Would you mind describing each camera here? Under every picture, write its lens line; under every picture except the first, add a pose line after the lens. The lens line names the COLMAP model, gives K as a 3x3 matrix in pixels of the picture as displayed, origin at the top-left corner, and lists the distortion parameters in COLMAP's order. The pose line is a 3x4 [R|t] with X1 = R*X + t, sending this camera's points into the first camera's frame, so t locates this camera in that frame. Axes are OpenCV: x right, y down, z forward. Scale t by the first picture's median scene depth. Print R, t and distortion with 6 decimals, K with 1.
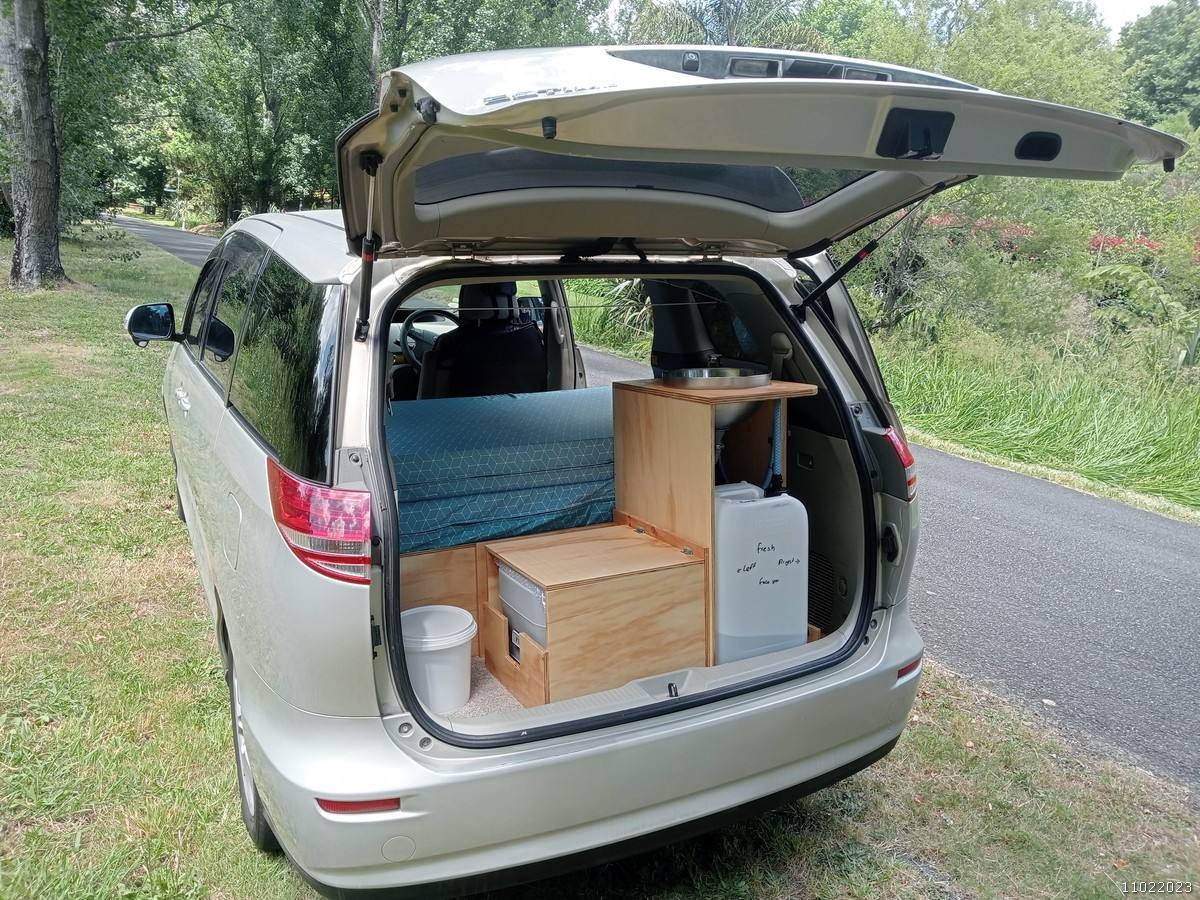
lens RADIAL K [[946.0, 0, 586.9], [0, 946.0, 449.8], [0, 0, 1]] dist [0.031320, -0.067298]
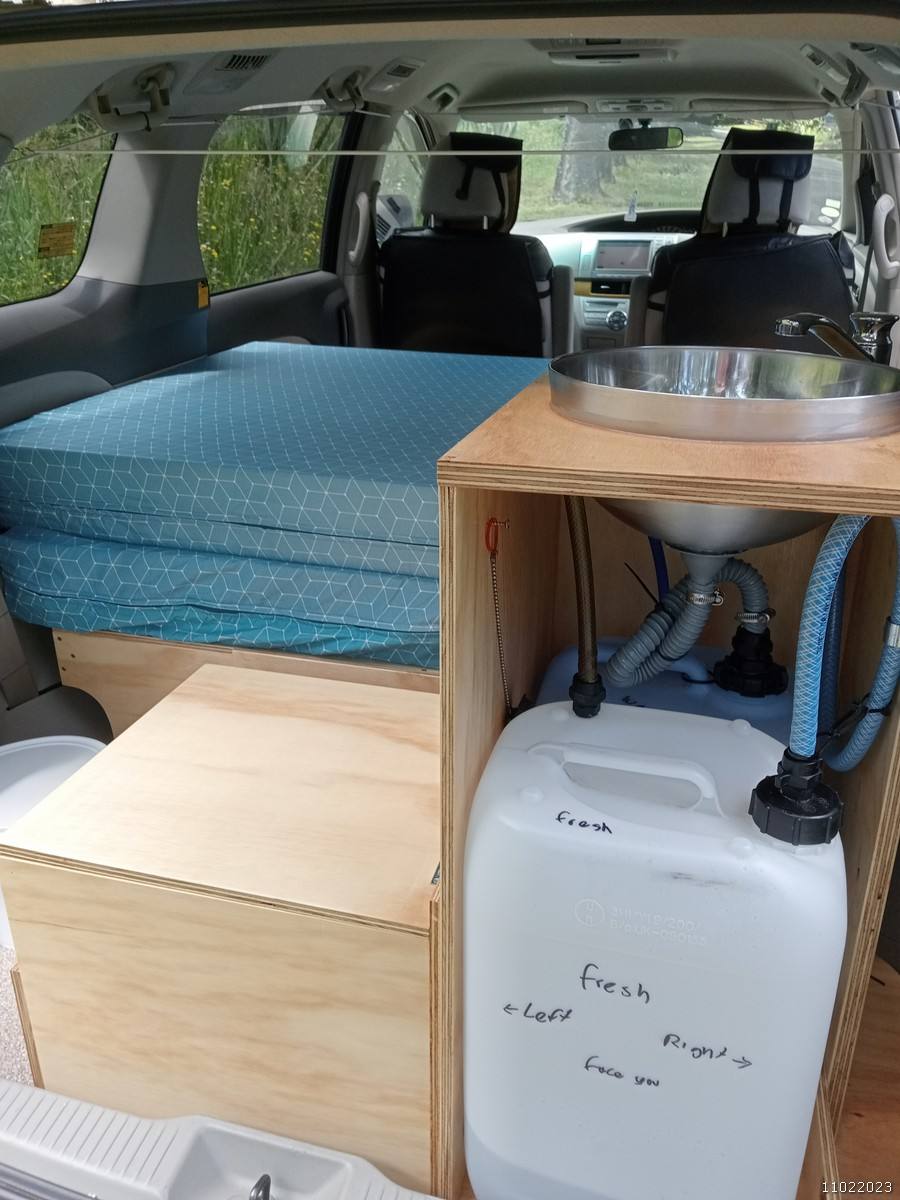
lens RADIAL K [[946.0, 0, 456.3], [0, 946.0, 589.9], [0, 0, 1]] dist [0.031320, -0.067298]
pose [[0.750479, 0.268365, -0.603955, 0.251744], [-0.138954, 0.957490, 0.252793, -0.072112], [0.646122, -0.105794, 0.755867, 0.632322]]
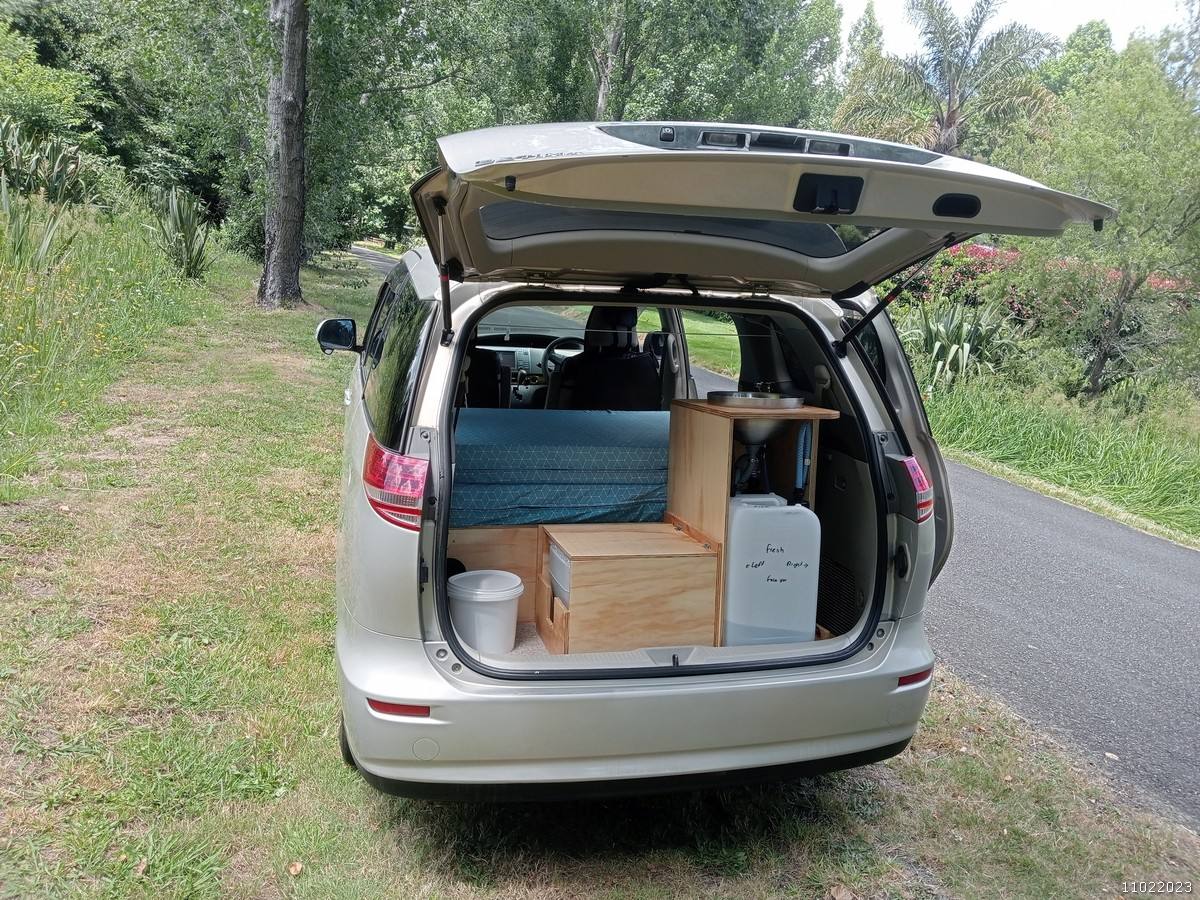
lens RADIAL K [[946.0, 0, 585.6], [0, 946.0, 444.4], [0, 0, 1]] dist [0.031320, -0.067298]
pose [[0.974729, 0.079039, -0.208943, 0.163587], [-0.089679, 0.995087, -0.041936, 0.039312], [0.204602, 0.059614, 0.977028, -0.136096]]
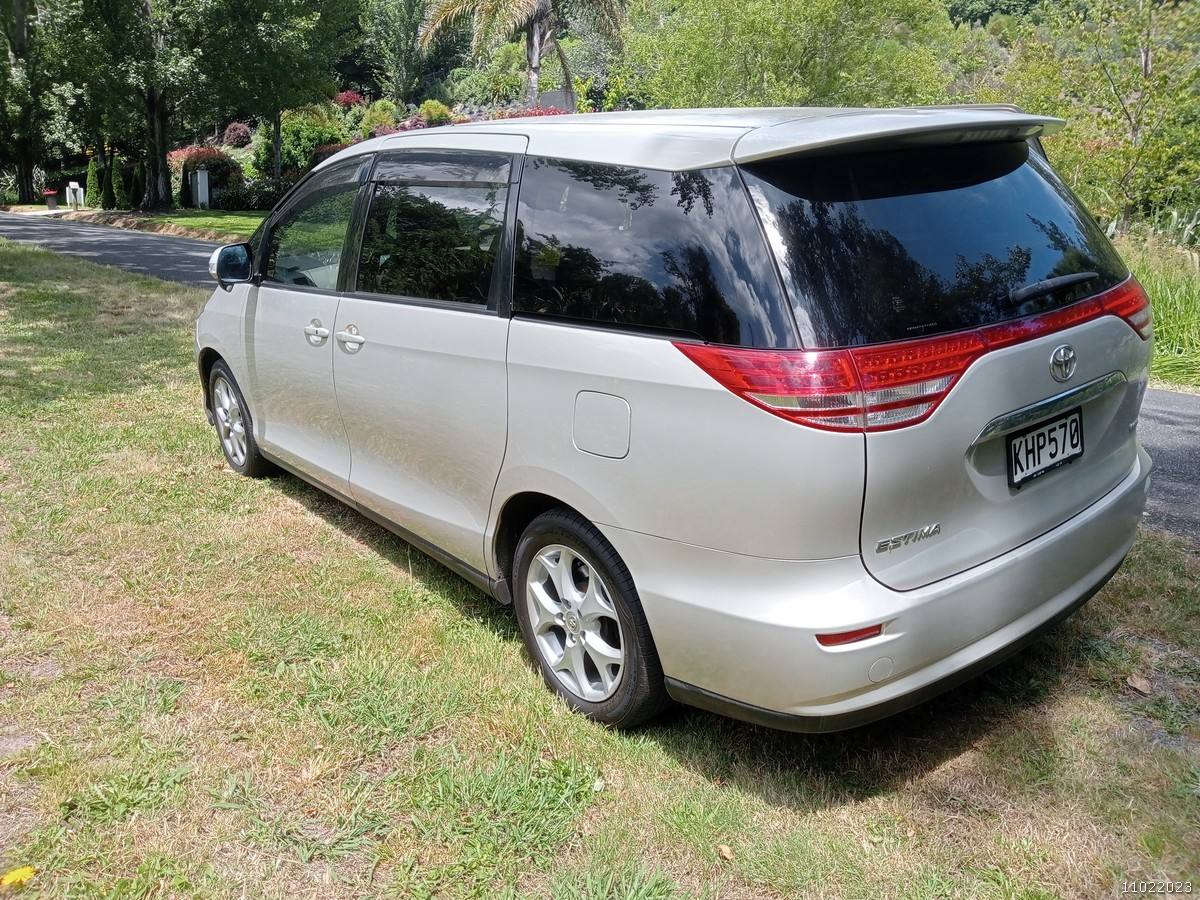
lens RADIAL K [[946.0, 0, 598.3], [0, 946.0, 474.5], [0, 0, 1]] dist [0.031320, -0.067298]
pose [[0.973277, -0.132592, 0.187485, -0.482385], [0.115314, 0.988254, 0.100285, 0.030472], [-0.198580, -0.075986, 0.977135, -0.003177]]
